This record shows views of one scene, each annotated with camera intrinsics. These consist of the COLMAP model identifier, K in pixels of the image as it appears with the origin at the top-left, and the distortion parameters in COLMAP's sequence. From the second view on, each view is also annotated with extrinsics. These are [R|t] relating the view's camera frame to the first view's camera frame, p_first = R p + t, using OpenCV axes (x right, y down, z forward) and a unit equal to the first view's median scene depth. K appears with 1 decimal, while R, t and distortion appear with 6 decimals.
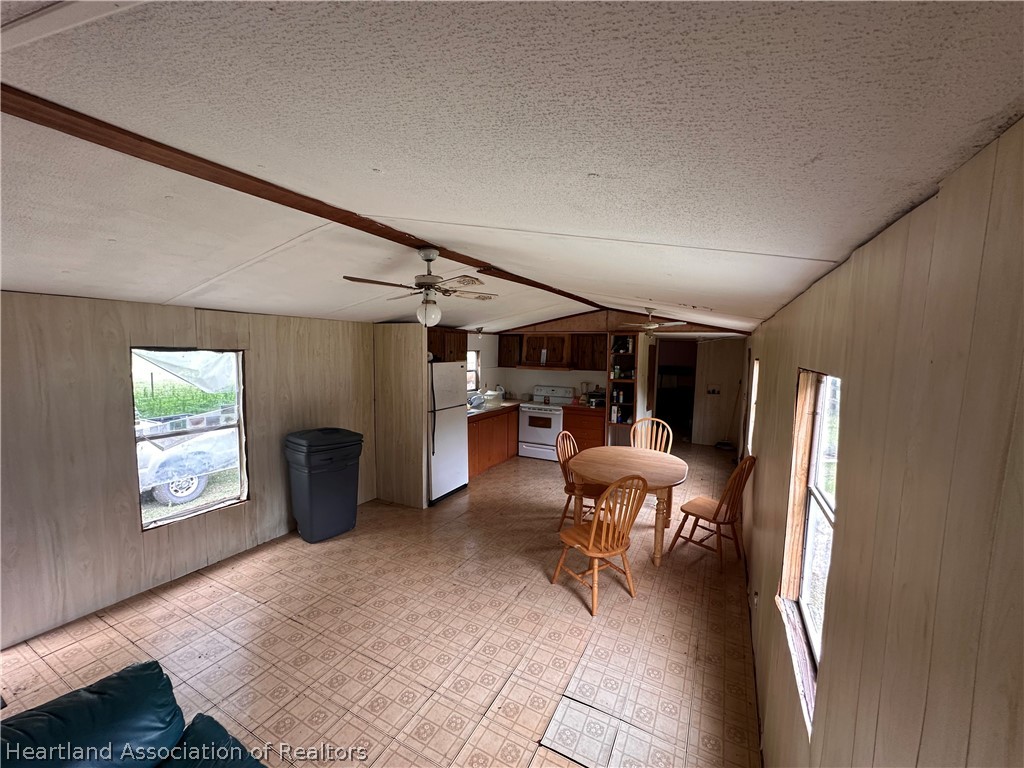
lens RADIAL K [[410.3, 0, 512.0], [0, 410.3, 384.0], [0, 0, 1]] dist [-0.009233, 0.002538]
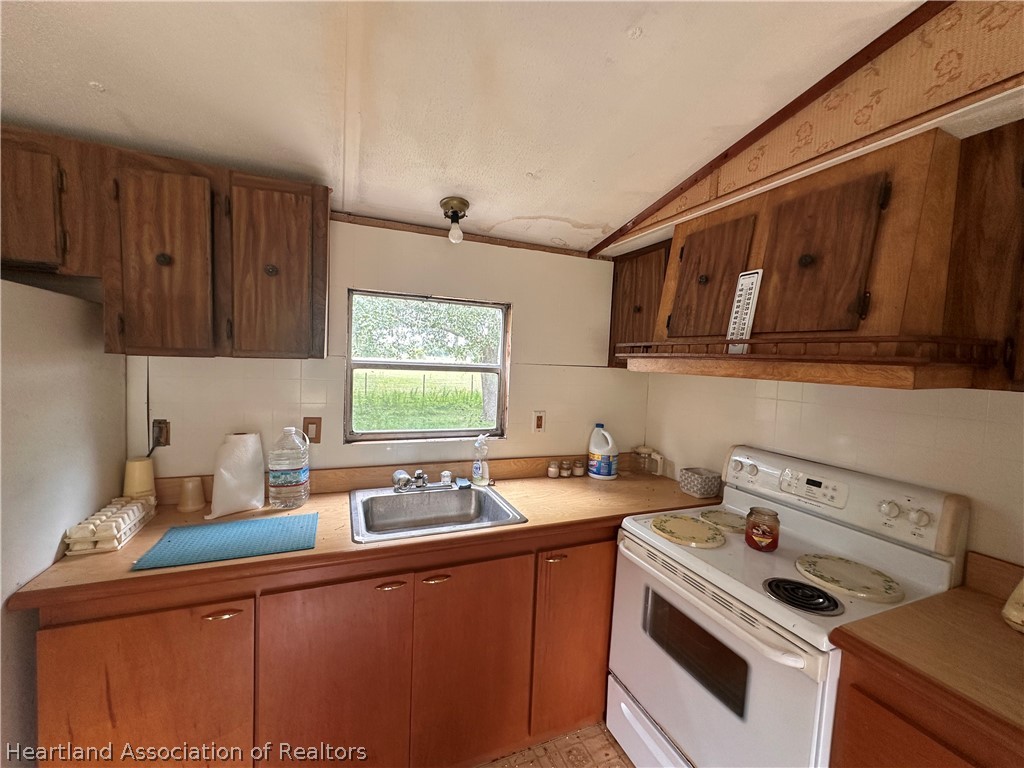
lens RADIAL K [[410.3, 0, 512.0], [0, 410.3, 384.0], [0, 0, 1]] dist [-0.009233, 0.002538]
pose [[0.767168, 0.056986, -0.638910, 0.118351], [-0.085012, 0.996292, -0.013216, -0.019746], [0.635788, 0.064454, 0.769168, 0.784617]]
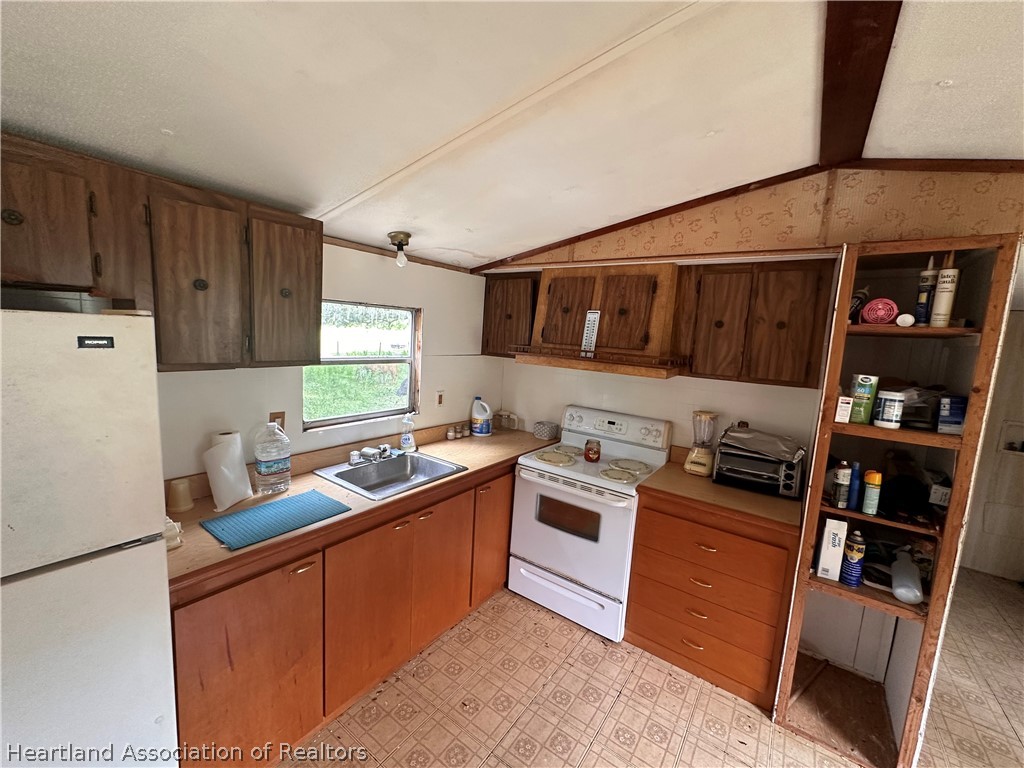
lens RADIAL K [[410.3, 0, 512.0], [0, 410.3, 384.0], [0, 0, 1]] dist [-0.009233, 0.002538]
pose [[0.988229, 0.062386, -0.139680, 0.062343], [-0.057557, 0.997605, 0.038358, -0.031996], [0.141739, -0.029867, 0.989453, 0.643316]]
